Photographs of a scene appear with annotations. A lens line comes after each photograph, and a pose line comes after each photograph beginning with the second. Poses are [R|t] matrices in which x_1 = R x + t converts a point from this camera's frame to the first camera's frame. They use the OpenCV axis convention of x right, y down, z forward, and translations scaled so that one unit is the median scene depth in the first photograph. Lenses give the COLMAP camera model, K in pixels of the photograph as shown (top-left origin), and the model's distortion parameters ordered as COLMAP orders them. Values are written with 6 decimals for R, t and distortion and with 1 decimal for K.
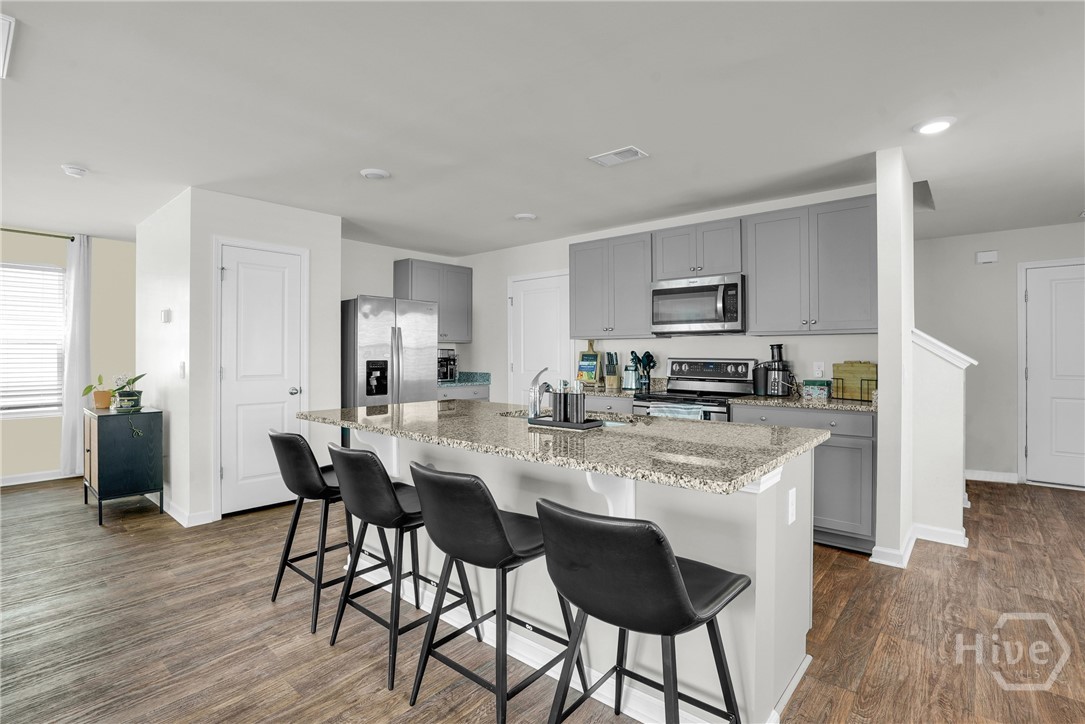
lens RADIAL K [[518.5, 0, 542.5], [0, 518.5, 362.0], [0, 0, 1]] dist [-0.025760, -0.000073]
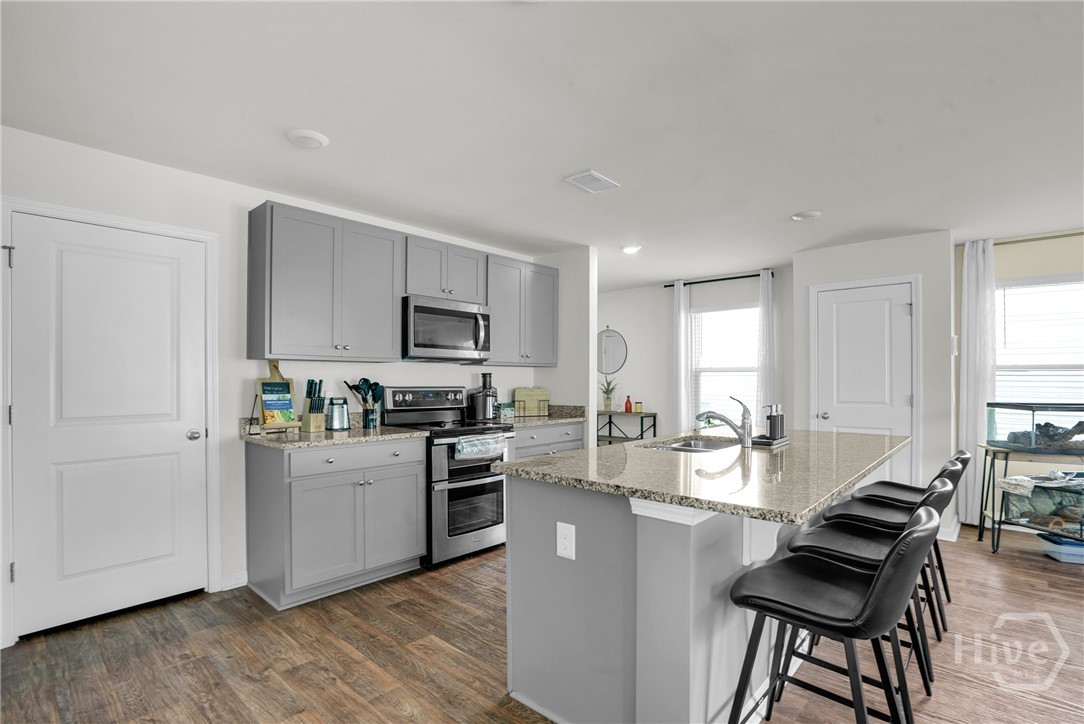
lens RADIAL K [[507.0, 0, 538.2], [0, 507.0, 379.0], [0, 0, 1]] dist [-0.022434, 0.000186]
pose [[0.035201, 0.002664, 0.999377, -0.548405], [0.013897, 0.999898, -0.003155, -0.013898], [-0.999284, 0.013999, 0.035161, 0.712068]]
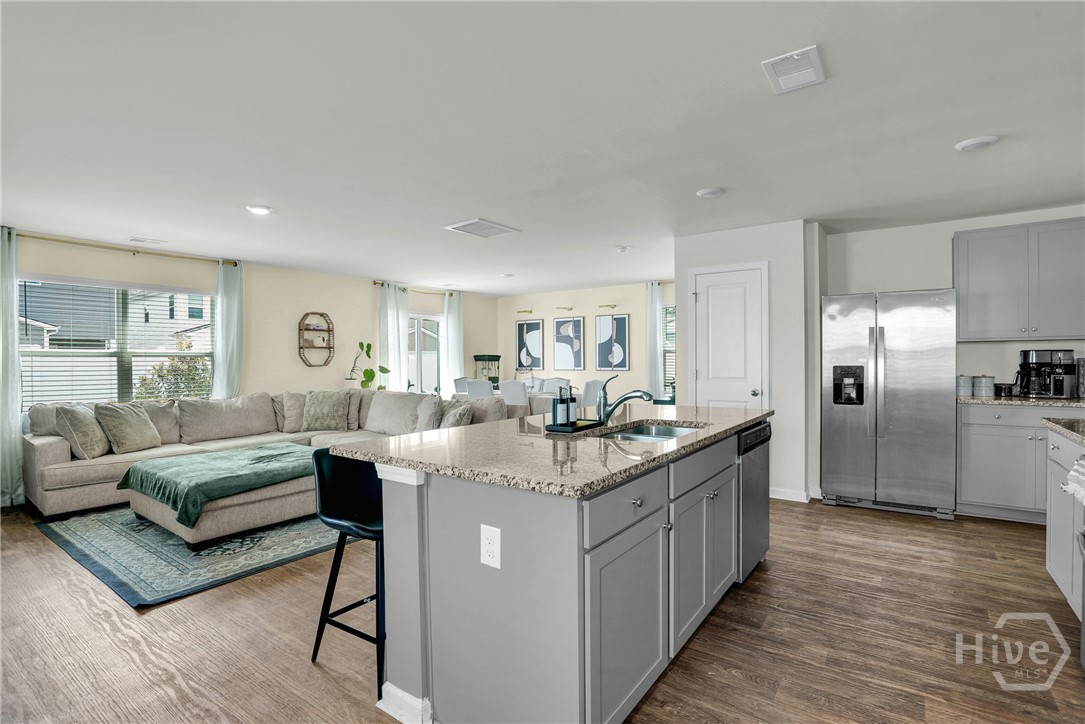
lens RADIAL K [[515.3, 0, 542.5], [0, 515.3, 362.0], [0, 0, 1]] dist [-0.066330, 0.023459]
pose [[0.085276, 0.007266, -0.996331, 0.510156], [-0.009380, 0.999935, 0.006489, -0.010398], [0.996313, 0.008792, 0.085338, 0.403670]]
